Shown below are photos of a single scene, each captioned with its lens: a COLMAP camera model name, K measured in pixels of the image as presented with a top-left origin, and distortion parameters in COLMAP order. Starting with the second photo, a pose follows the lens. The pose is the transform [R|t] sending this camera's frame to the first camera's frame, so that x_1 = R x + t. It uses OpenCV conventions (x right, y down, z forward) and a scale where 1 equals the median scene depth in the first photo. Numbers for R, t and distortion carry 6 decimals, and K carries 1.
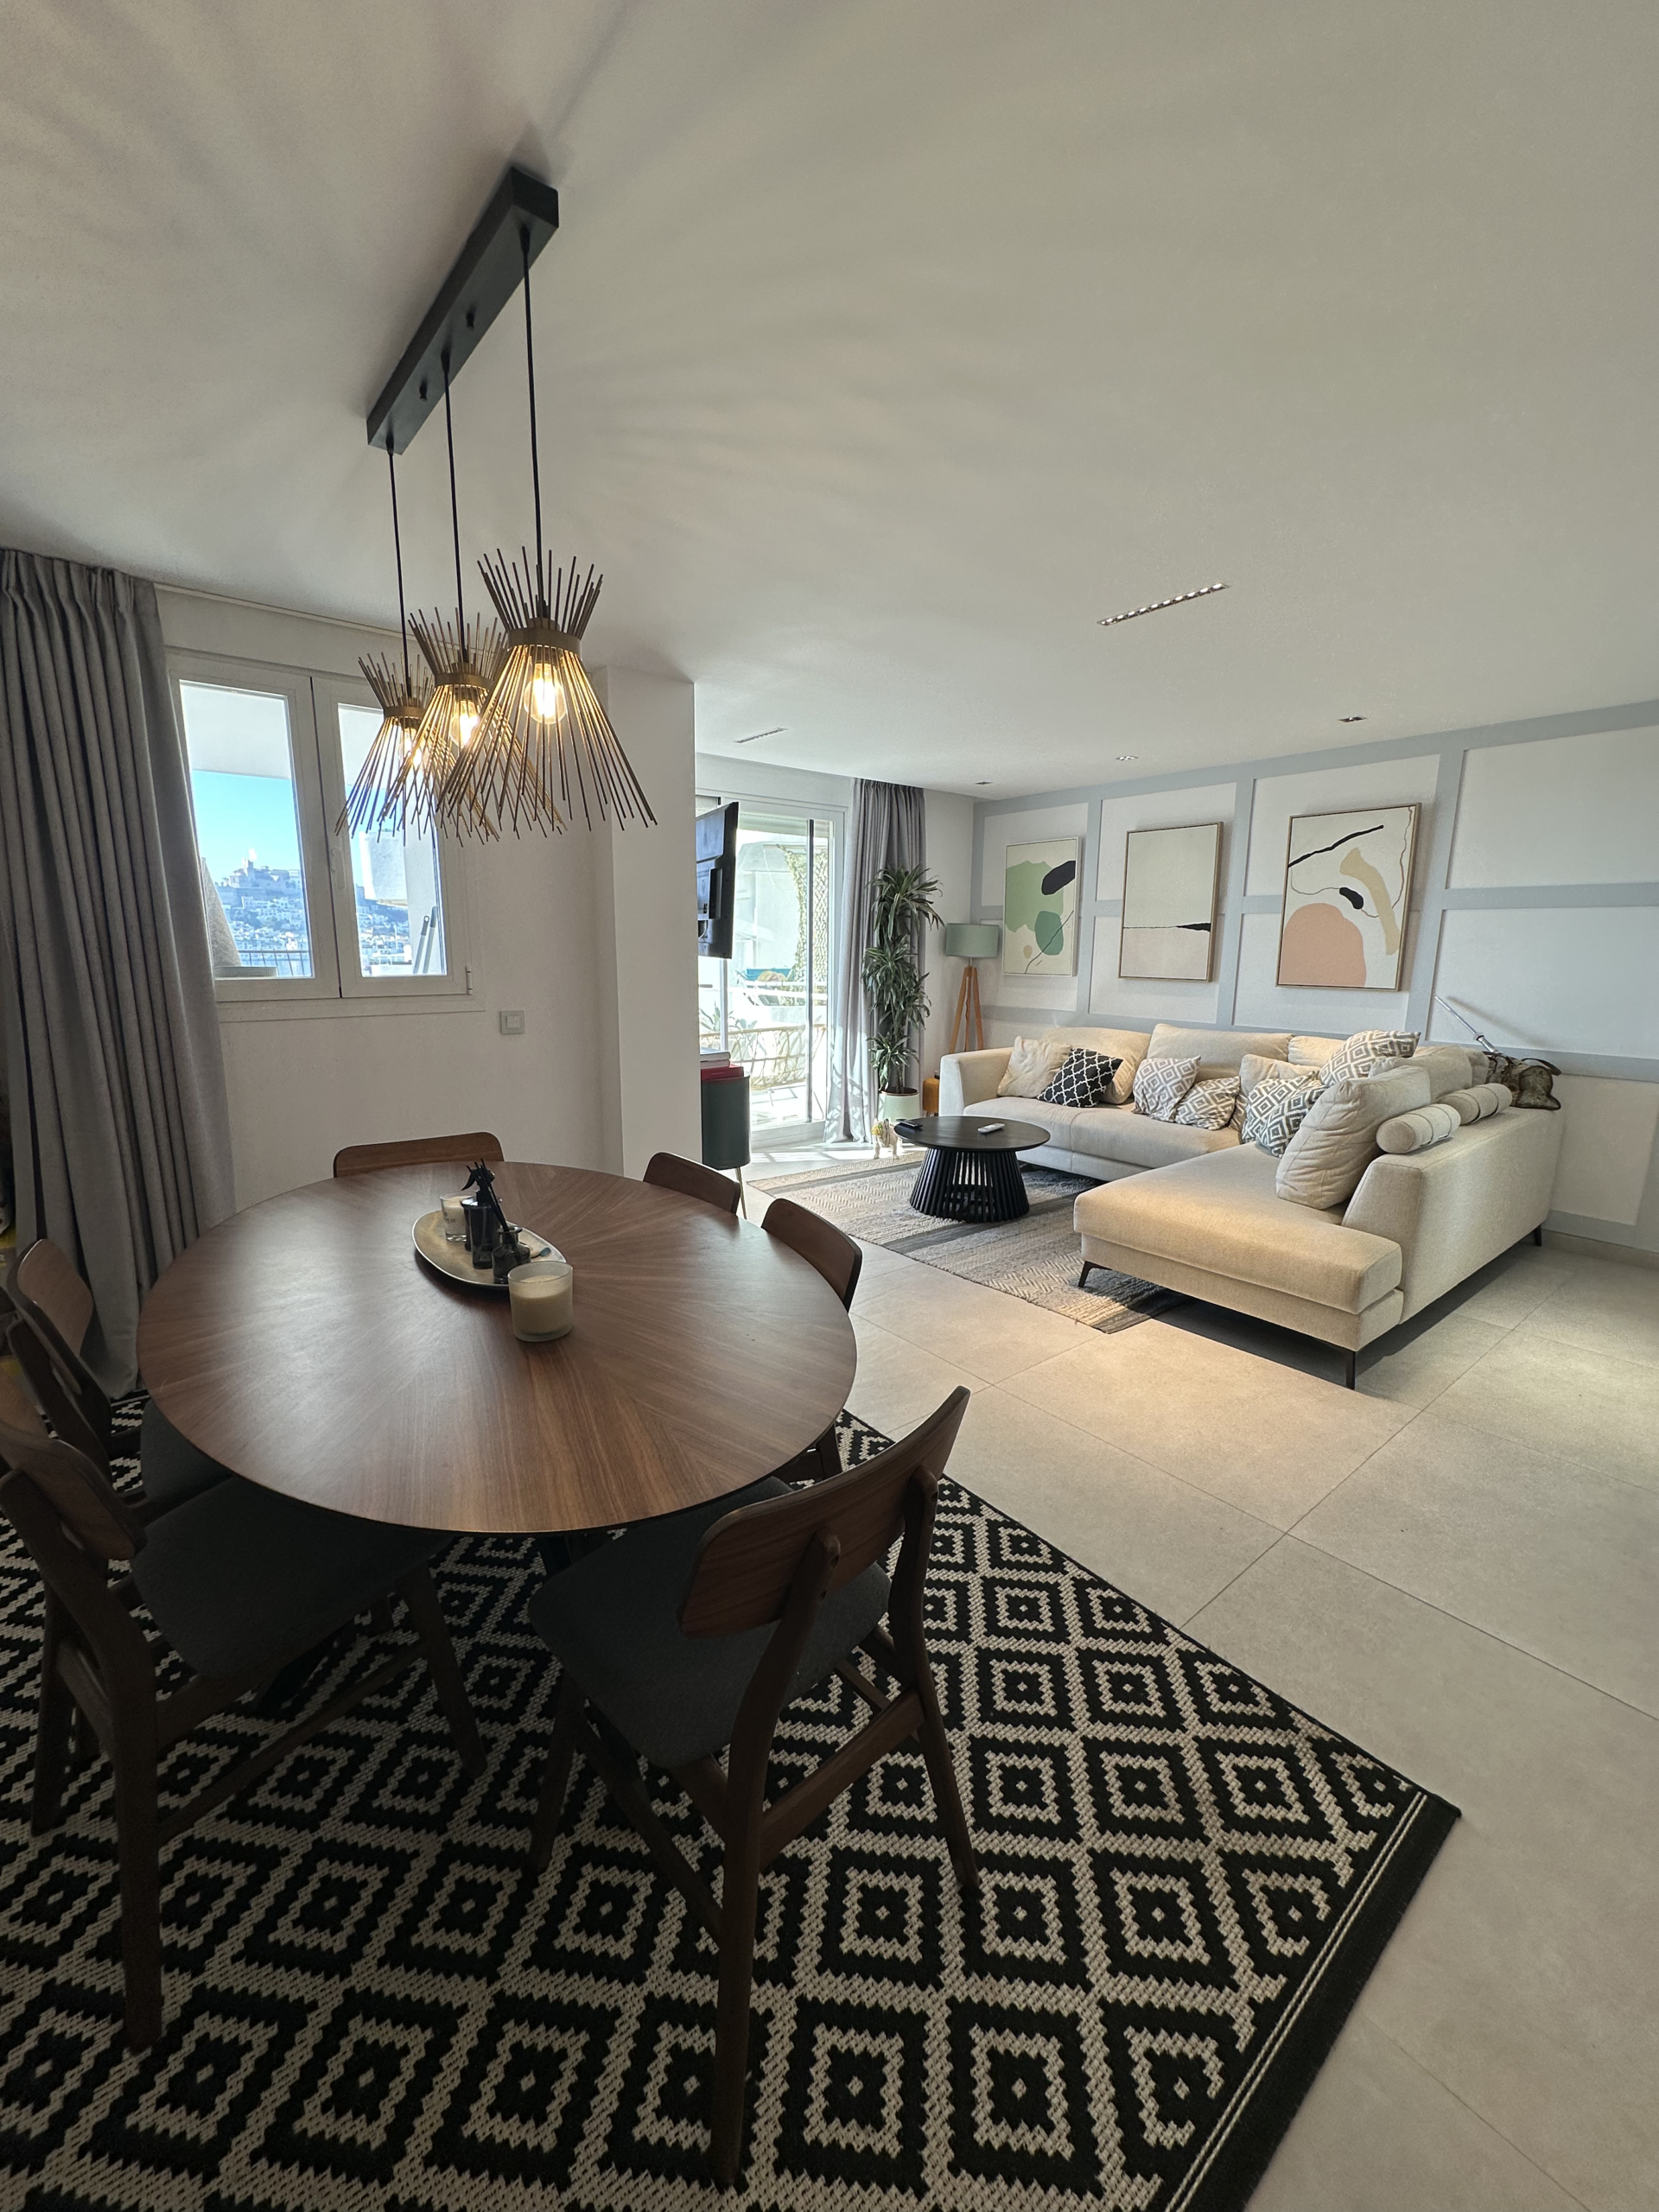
lens RADIAL K [[875.4, 0, 829.5], [0, 875.4, 1106.0], [0, 0, 1]] dist [0.003046, 0.000114]
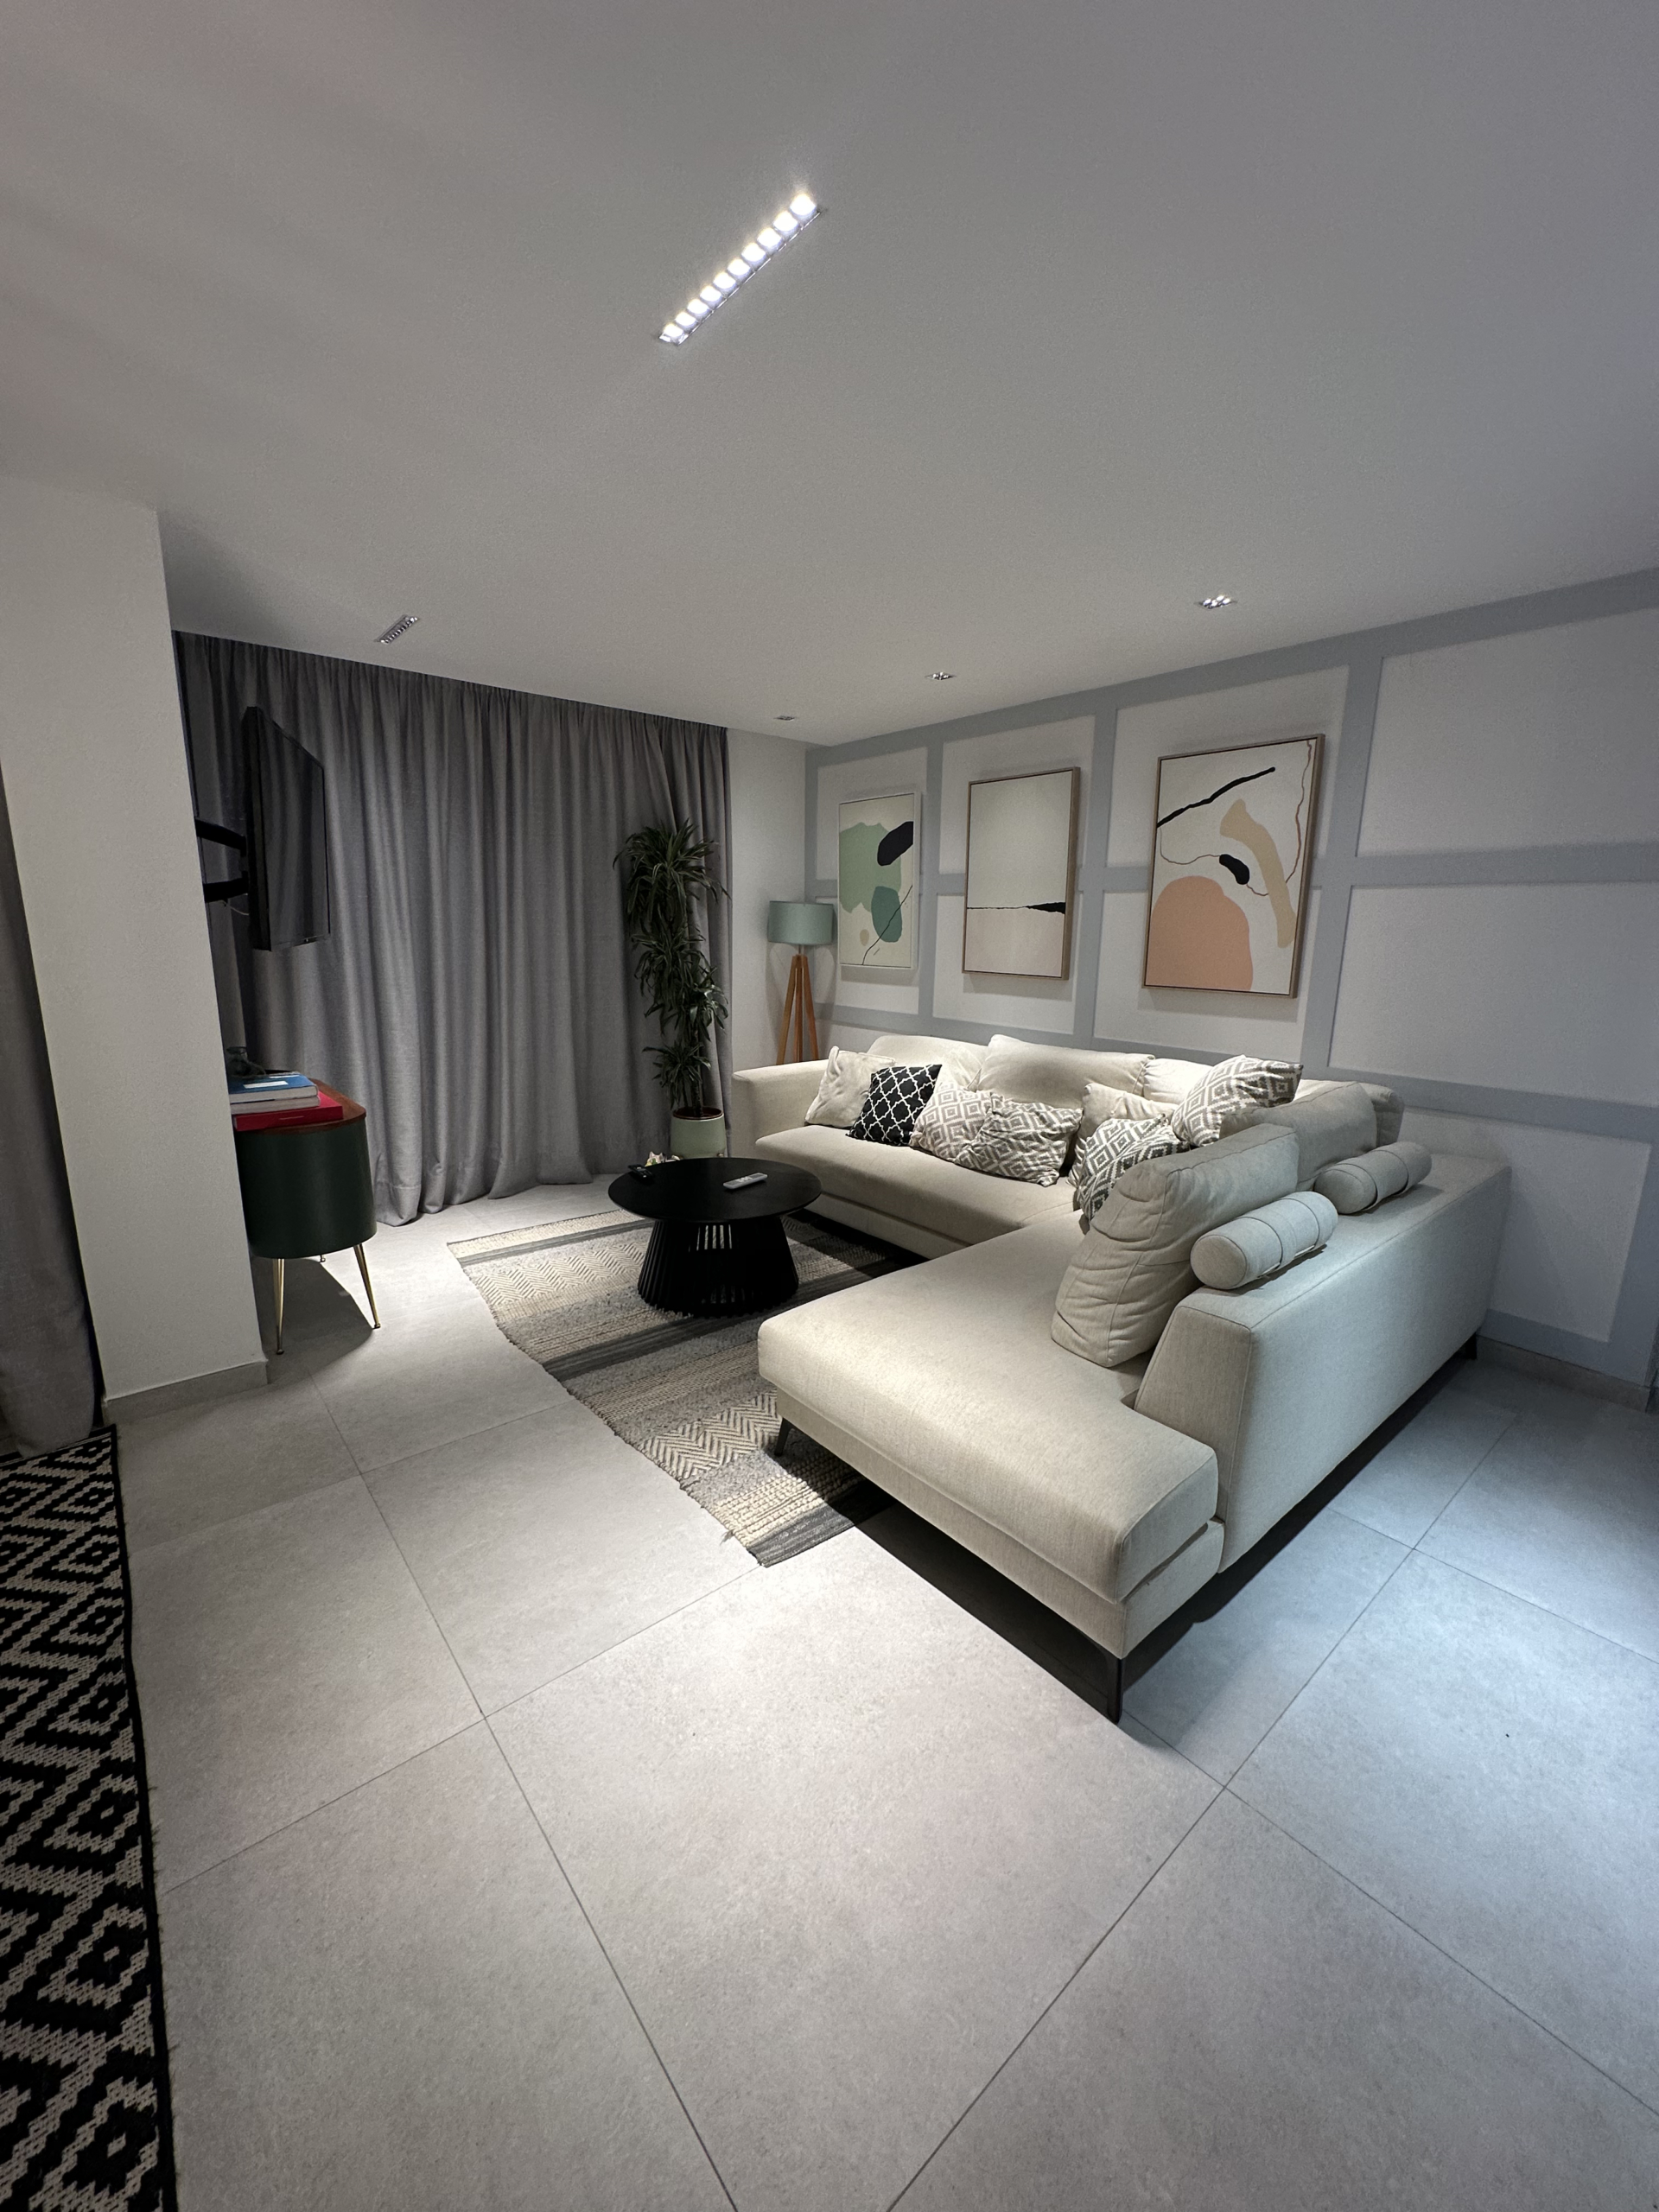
lens RADIAL K [[877.9, 0, 829.5], [0, 877.9, 1106.0], [0, 0, 1]] dist [-0.003206, 0.000014]
pose [[0.999813, 0.002573, 0.019182, 0.296266], [-0.002963, 0.999789, 0.020340, -0.065097], [-0.019126, -0.020393, 0.999609, 0.329544]]
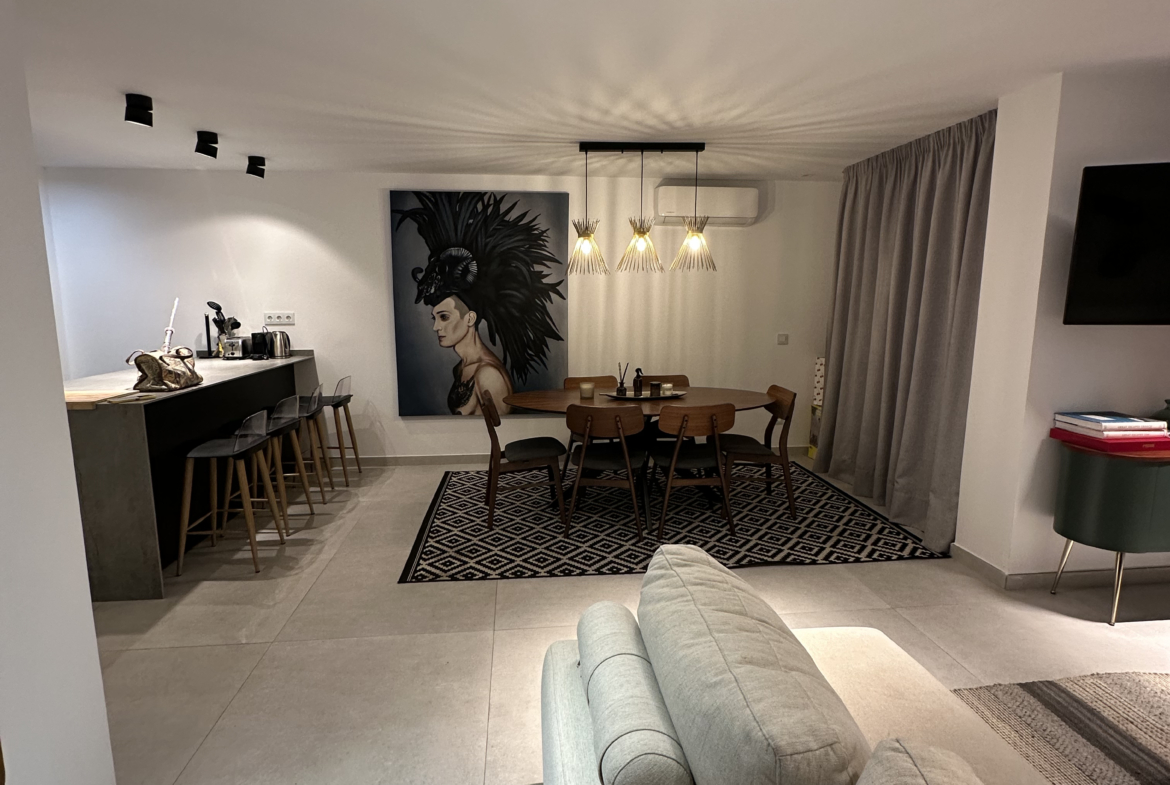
lens RADIAL K [[639.6, 0, 585.0], [0, 639.6, 392.5], [0, 0, 1]] dist [-0.001217, 0.000509]
pose [[-0.542221, 0.117514, -0.831978, 0.813875], [-0.162861, 0.956695, 0.241271, -0.180936], [0.824301, 0.266319, -0.499601, 0.940662]]
